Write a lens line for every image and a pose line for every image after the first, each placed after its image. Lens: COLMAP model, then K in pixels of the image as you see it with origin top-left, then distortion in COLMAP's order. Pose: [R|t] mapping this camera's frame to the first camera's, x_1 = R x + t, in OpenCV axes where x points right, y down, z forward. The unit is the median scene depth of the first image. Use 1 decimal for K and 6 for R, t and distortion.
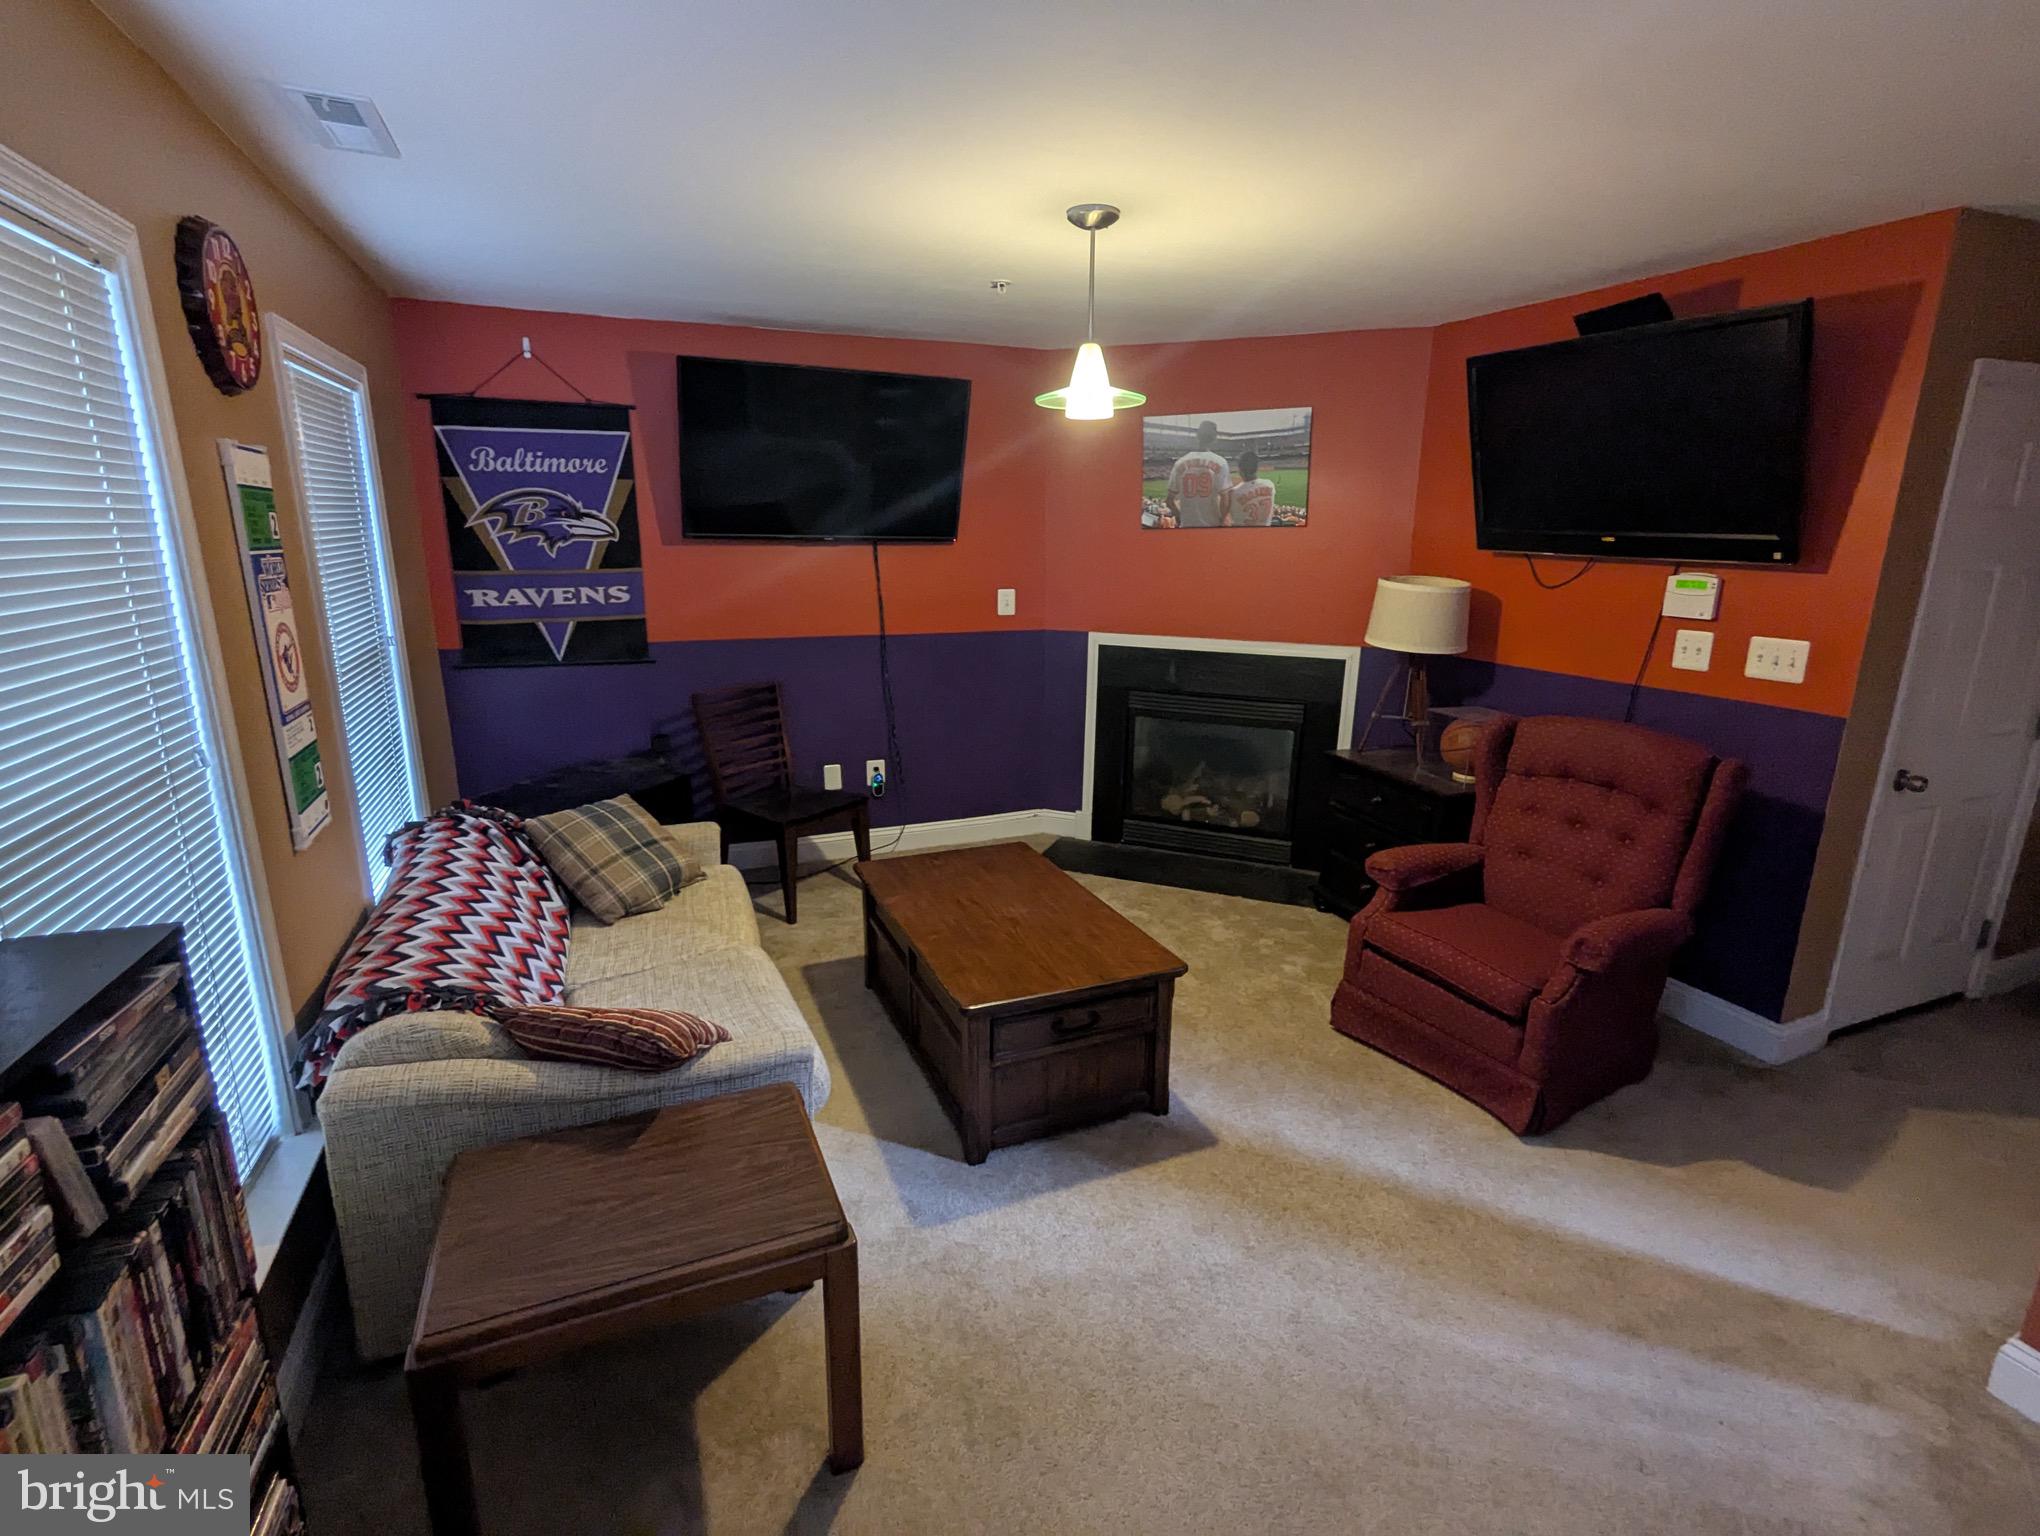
lens RADIAL K [[968.9, 0, 1027.9], [0, 968.9, 772.2], [0, 0, 1]] dist [-0.005331, 0.002540]
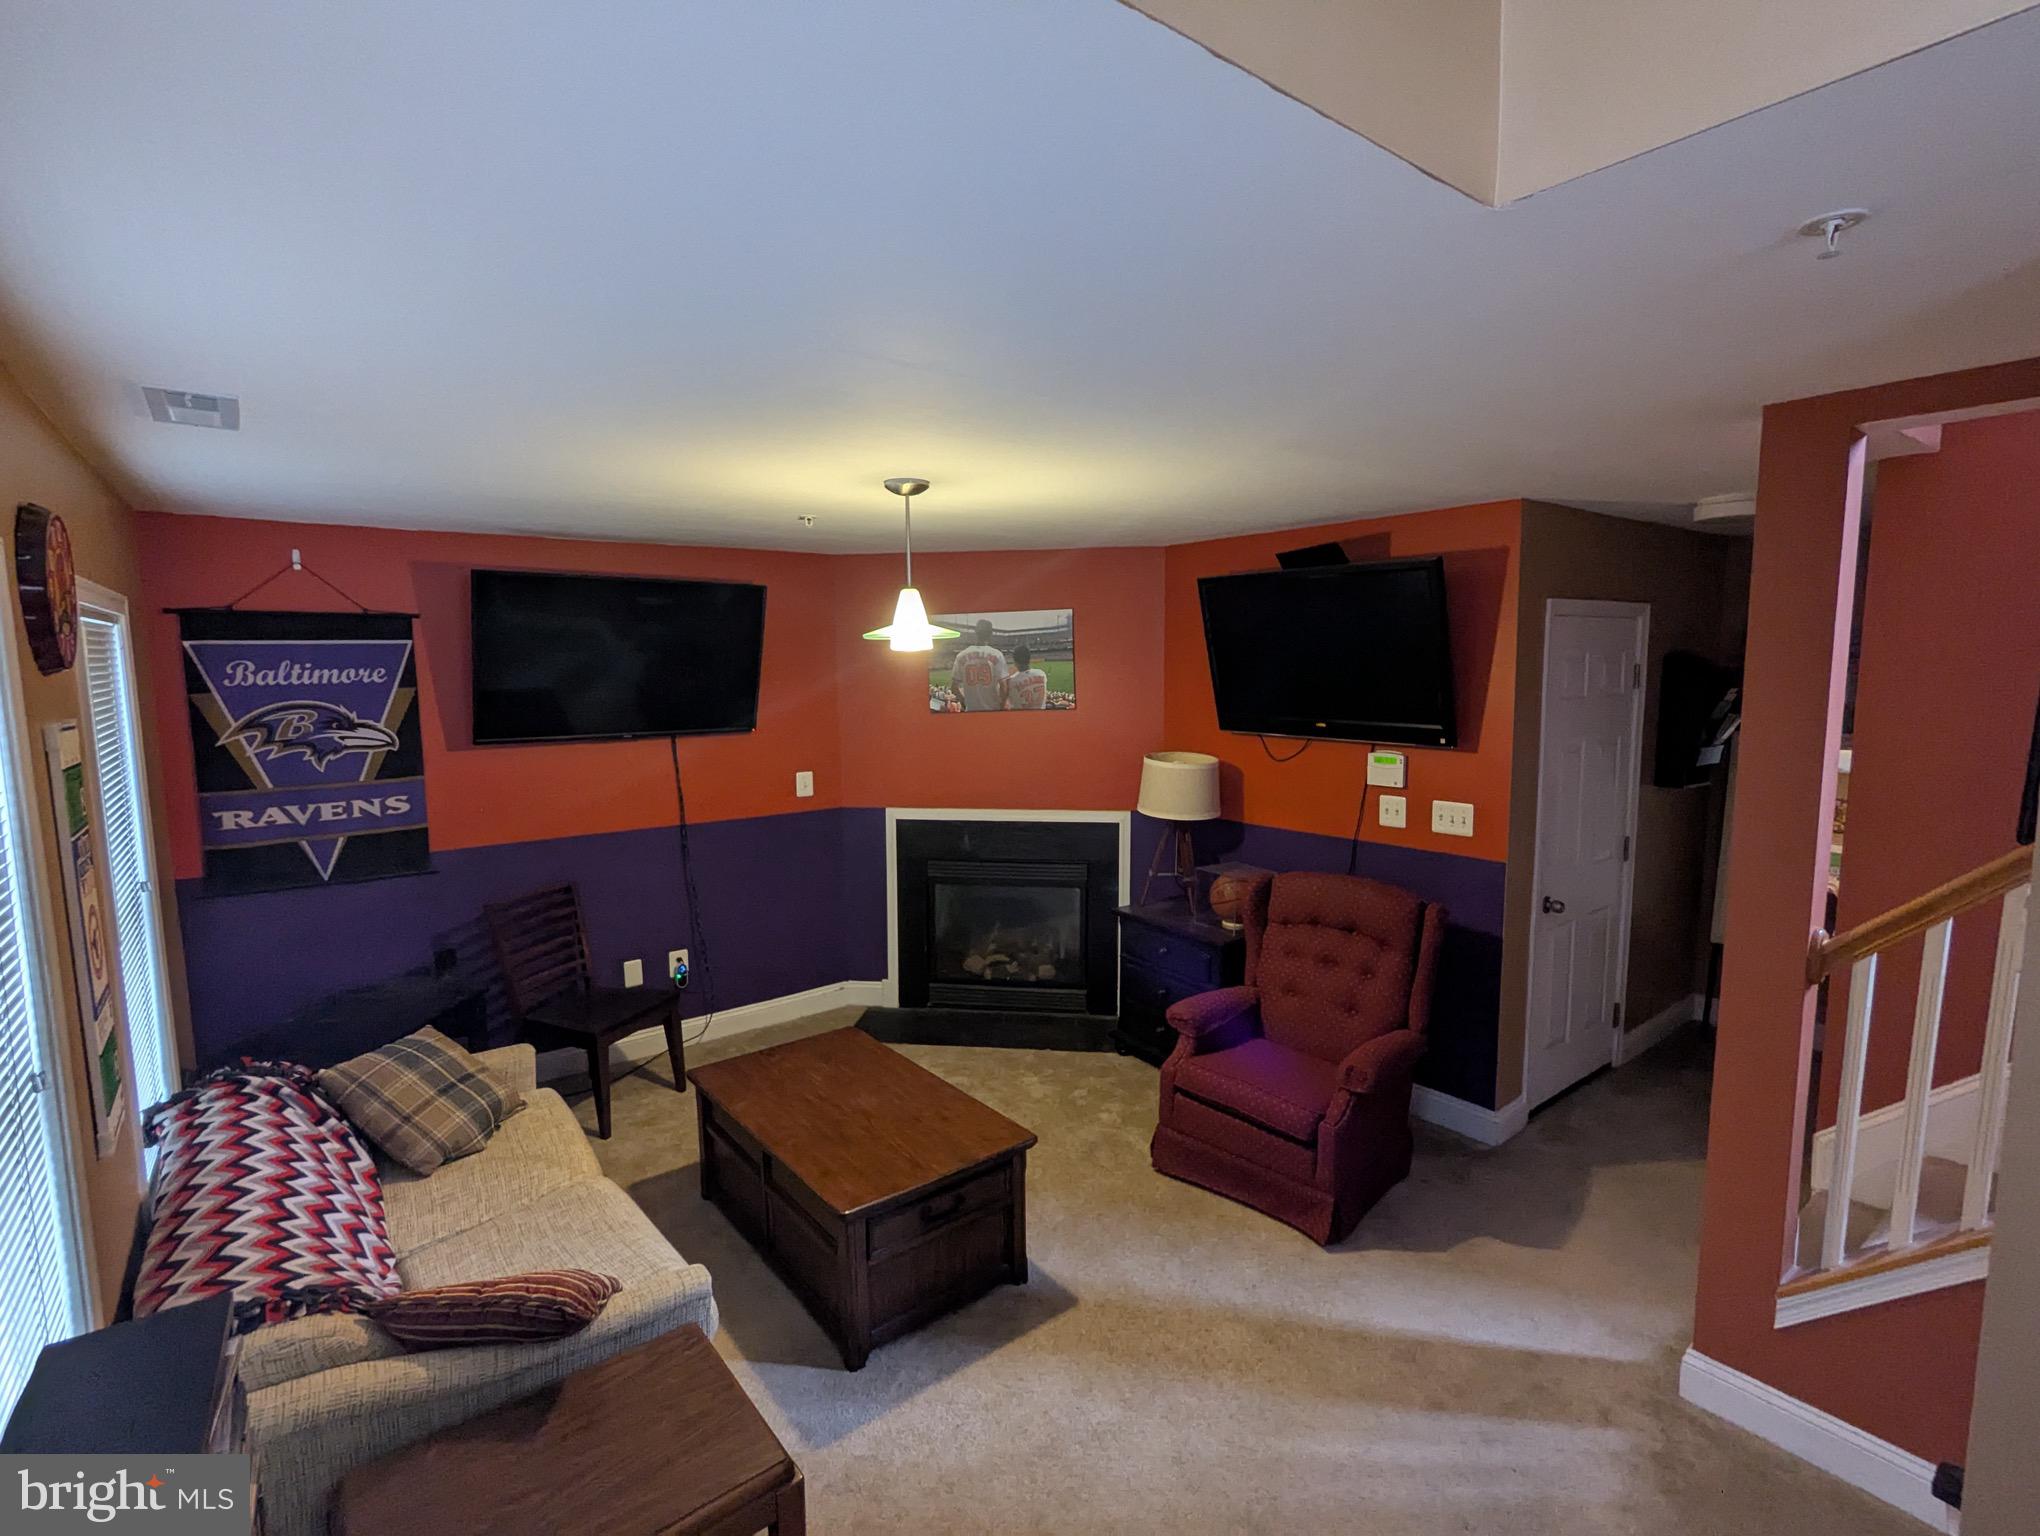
lens RADIAL K [[968.9, 0, 1023.9], [0, 968.9, 766.2], [0, 0, 1]] dist [-0.005331, 0.002540]
pose [[0.964854, -0.047773, 0.258407, -0.100466], [0.083186, 0.988293, -0.127892, -0.067457], [-0.249272, 0.144893, 0.957533, -0.095900]]
